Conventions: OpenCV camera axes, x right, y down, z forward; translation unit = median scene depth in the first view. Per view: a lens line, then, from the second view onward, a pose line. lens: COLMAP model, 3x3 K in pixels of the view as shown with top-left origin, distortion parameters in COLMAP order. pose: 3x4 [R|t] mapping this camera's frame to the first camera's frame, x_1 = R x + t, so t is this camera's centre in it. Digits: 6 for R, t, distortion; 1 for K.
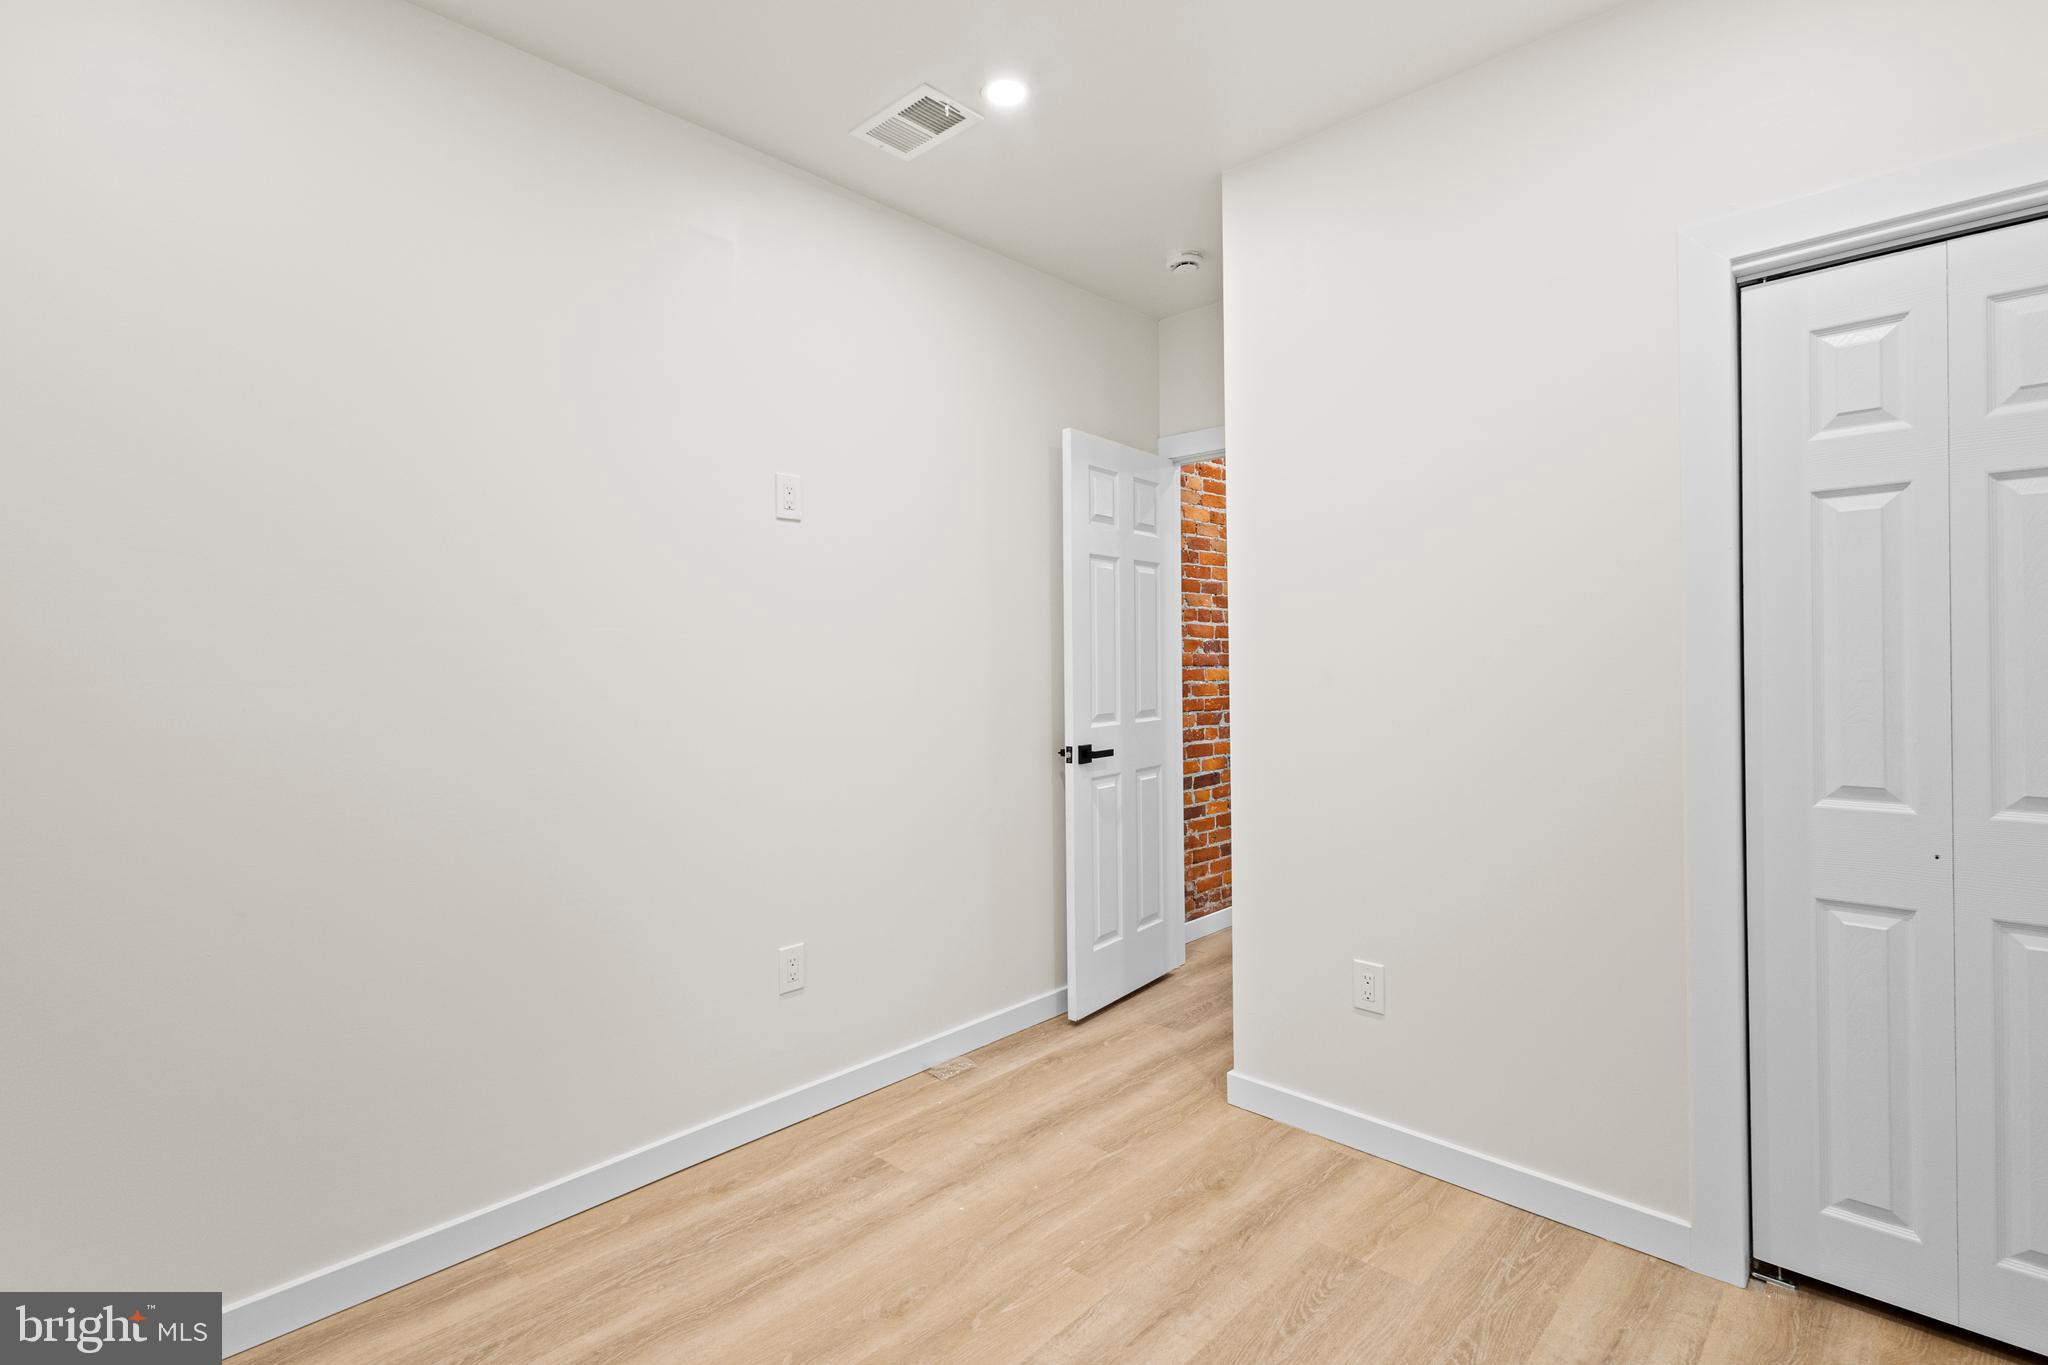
lens RADIAL K [[958.7, 0, 1028.1], [0, 958.7, 672.4], [0, 0, 1]] dist [0.003047, -0.000339]
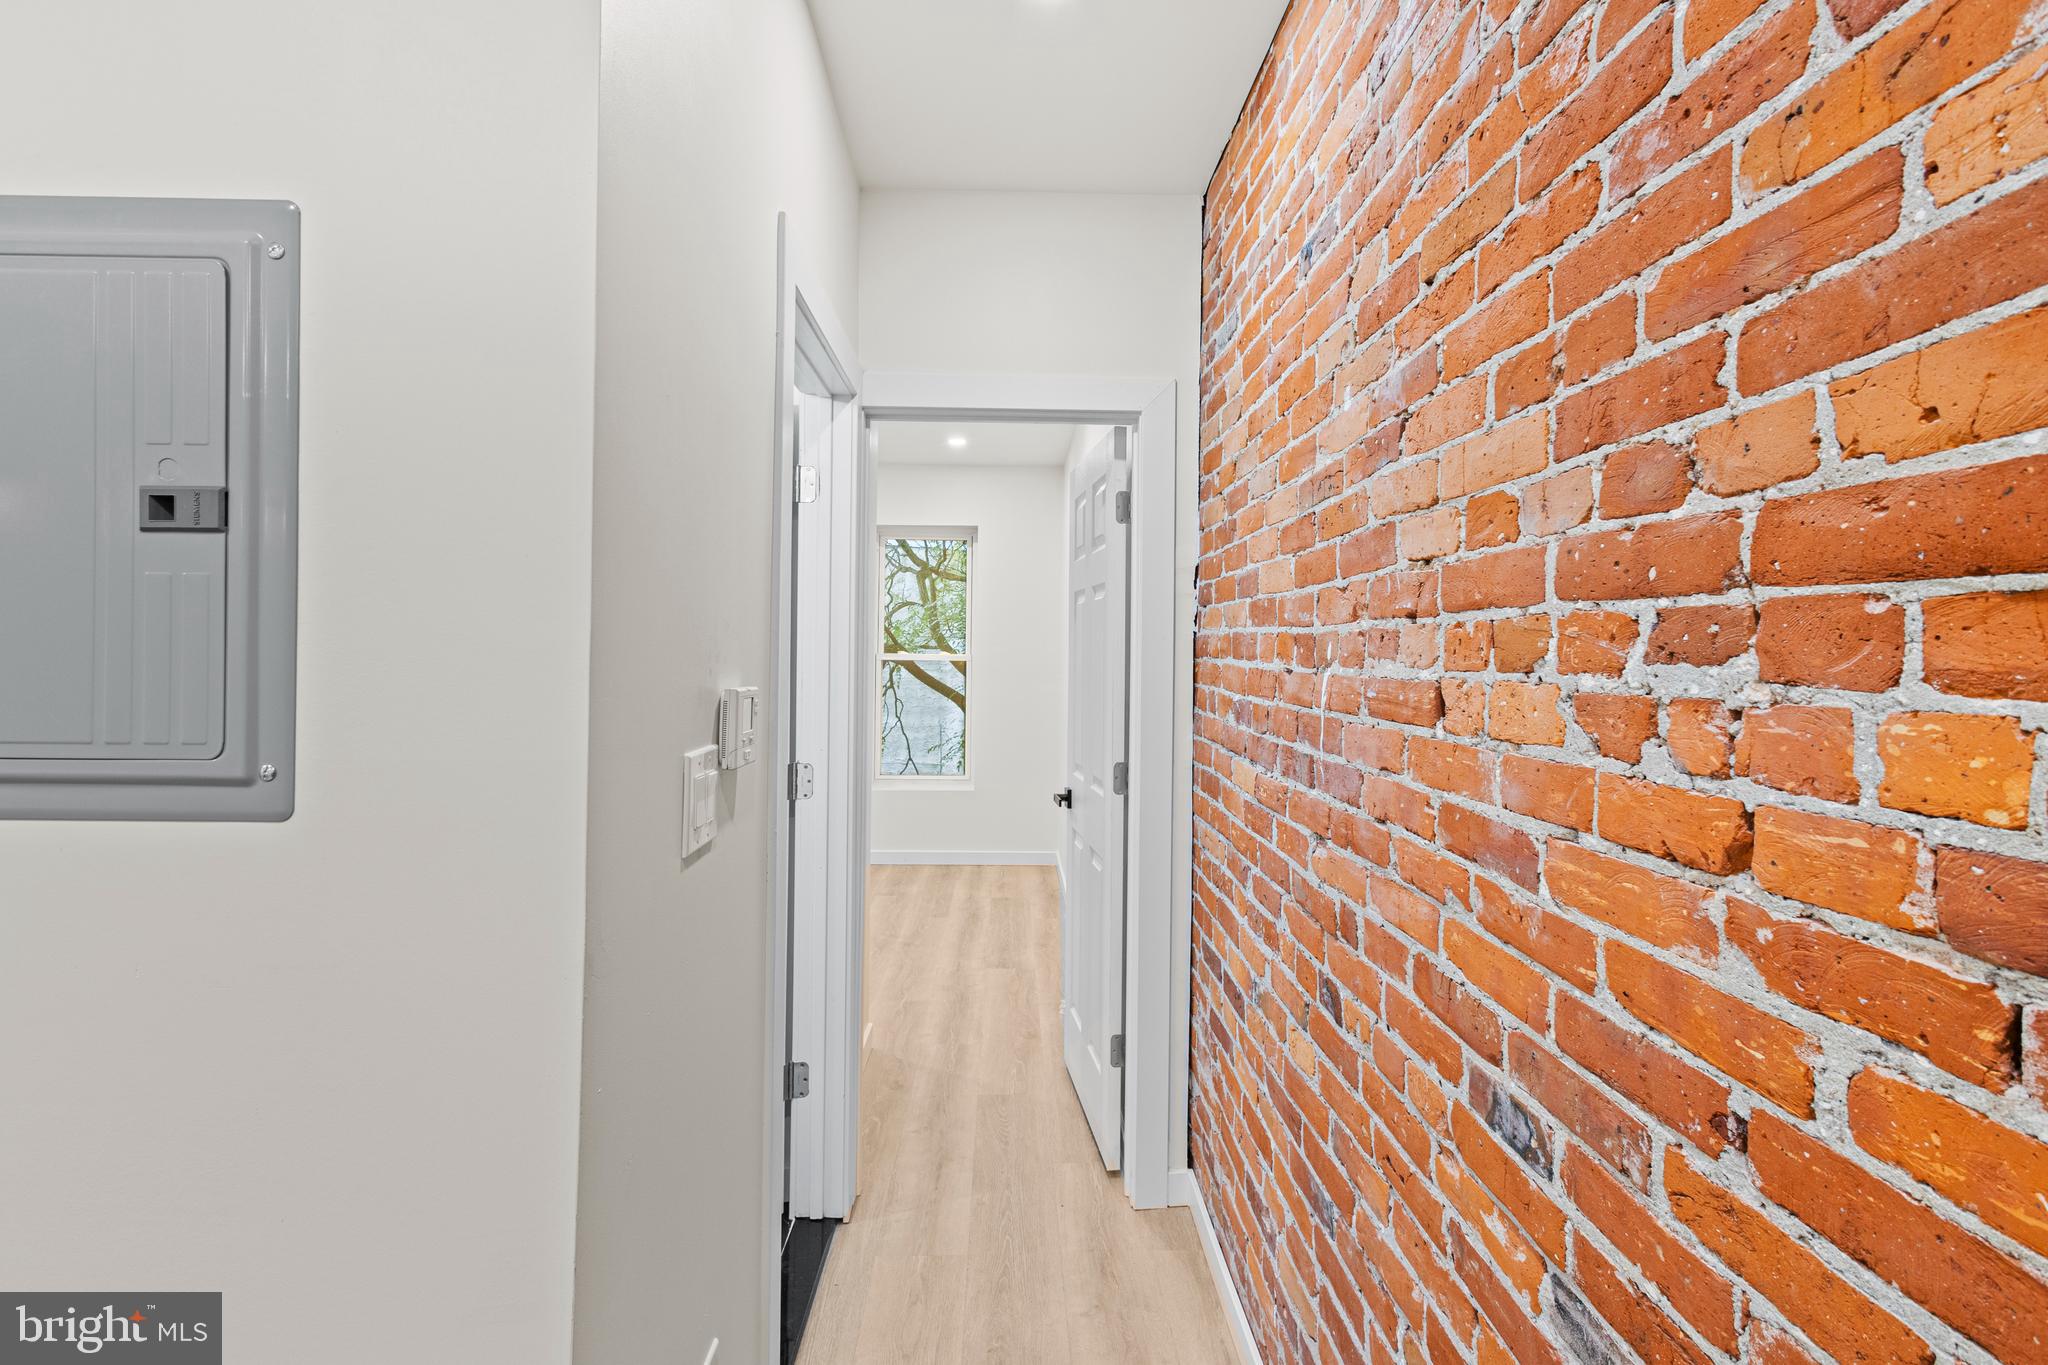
lens RADIAL K [[958.7, 0, 1026.8], [0, 958.7, 666.6], [0, 0, 1]] dist [0.003047, -0.000339]
pose [[-0.712527, 0.025905, -0.701166, 1.018147], [-0.000696, 0.999292, 0.037626, -0.115082], [0.701644, 0.027298, -0.712004, 2.199524]]
